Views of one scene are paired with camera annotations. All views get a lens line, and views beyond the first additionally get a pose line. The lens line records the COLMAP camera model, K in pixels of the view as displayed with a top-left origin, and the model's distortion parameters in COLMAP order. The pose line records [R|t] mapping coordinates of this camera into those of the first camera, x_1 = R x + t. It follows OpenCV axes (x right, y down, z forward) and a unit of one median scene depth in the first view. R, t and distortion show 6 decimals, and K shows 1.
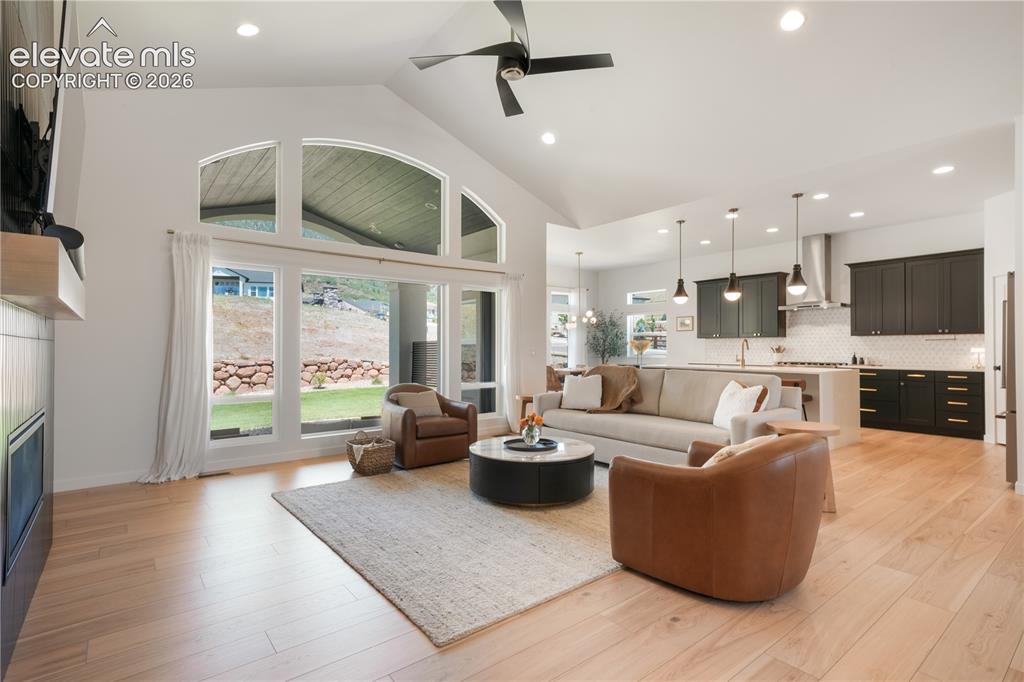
lens RADIAL K [[498.5, 0, 512.0], [0, 498.5, 341.0], [0, 0, 1]] dist [0.001294, -0.000002]
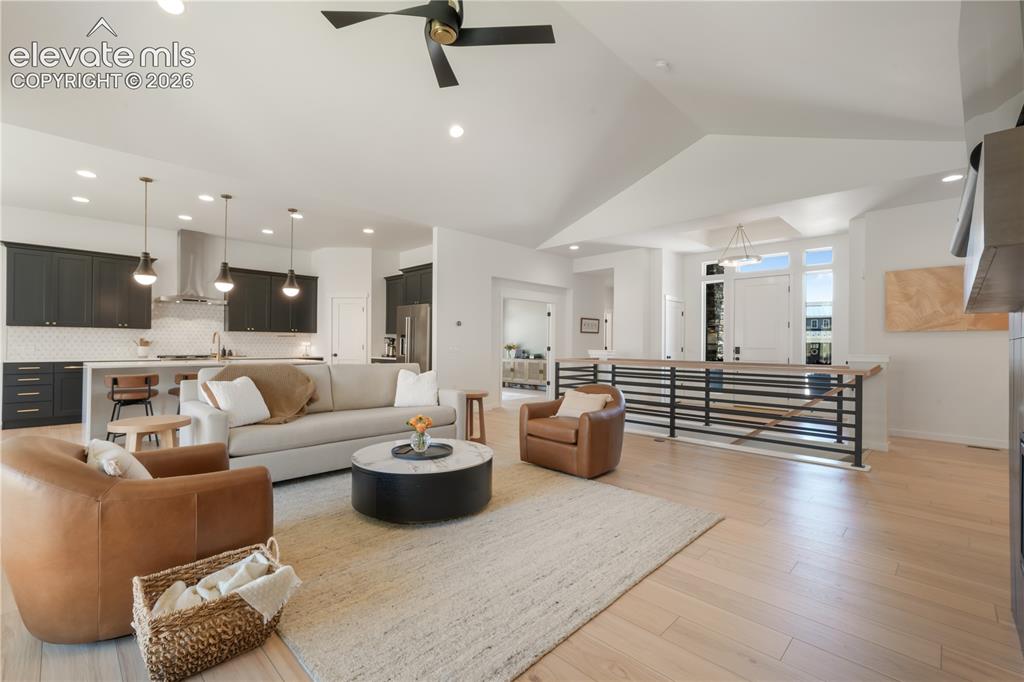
lens RADIAL K [[446.2, 0, 512.0], [0, 446.2, 341.0], [0, 0, 1]] dist [-0.018101, -0.000030]
pose [[-0.121409, 0.006352, 0.992582, -0.423082], [-0.023315, 0.999685, -0.009250, 0.007570], [-0.992329, -0.024265, -0.121223, 0.513532]]
